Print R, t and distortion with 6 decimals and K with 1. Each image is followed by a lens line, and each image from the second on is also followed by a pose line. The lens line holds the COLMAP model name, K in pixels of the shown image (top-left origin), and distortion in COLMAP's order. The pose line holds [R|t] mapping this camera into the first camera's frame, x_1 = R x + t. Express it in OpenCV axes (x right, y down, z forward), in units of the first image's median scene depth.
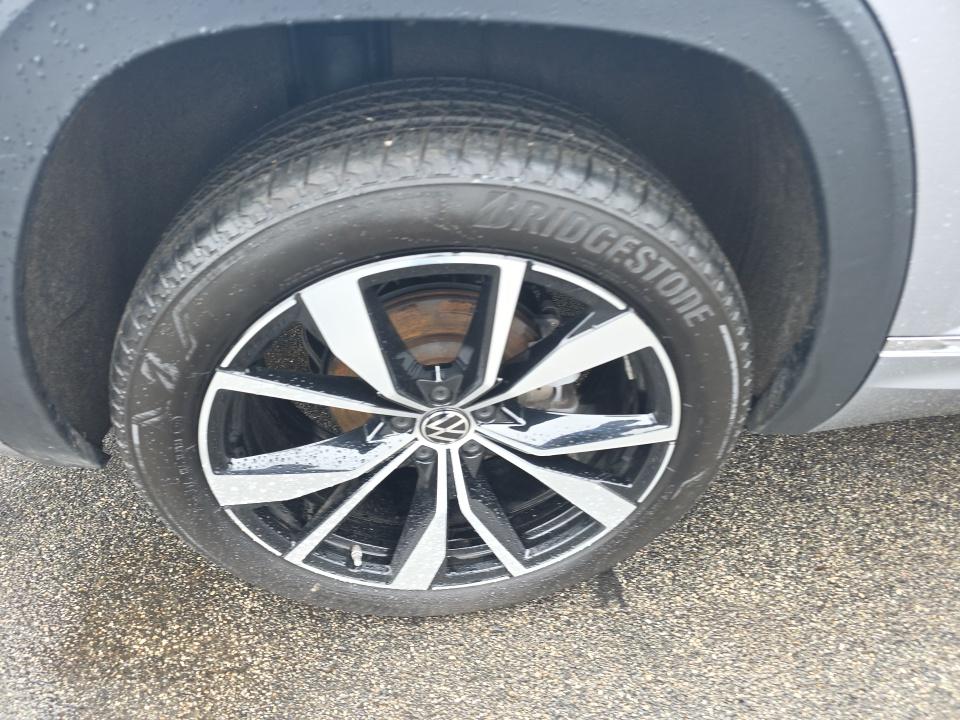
lens RADIAL K [[647.3, 0, 480.1], [0, 647.3, 356.7], [0, 0, 1]] dist [0.031382, -0.021006]
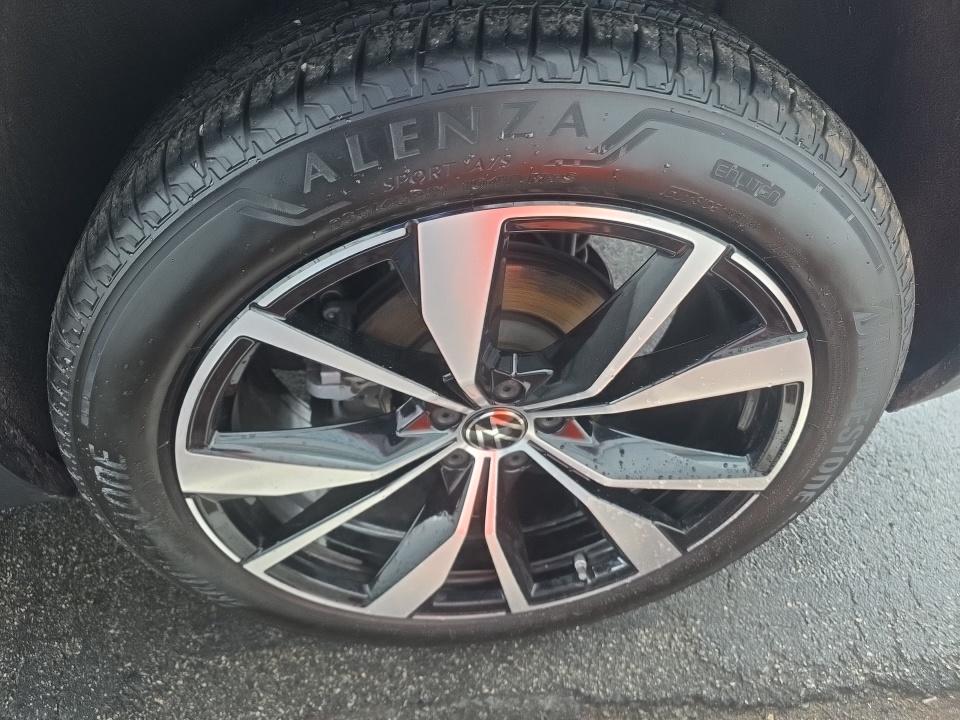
lens RADIAL K [[647.3, 0, 479.0], [0, 647.3, 366.9], [0, 0, 1]] dist [0.031382, -0.021006]
pose [[0.964619, 0.175691, 0.196579, -0.246008], [-0.186059, 0.981900, 0.035432, 0.009319], [-0.186795, -0.070753, 0.979848, 0.254512]]
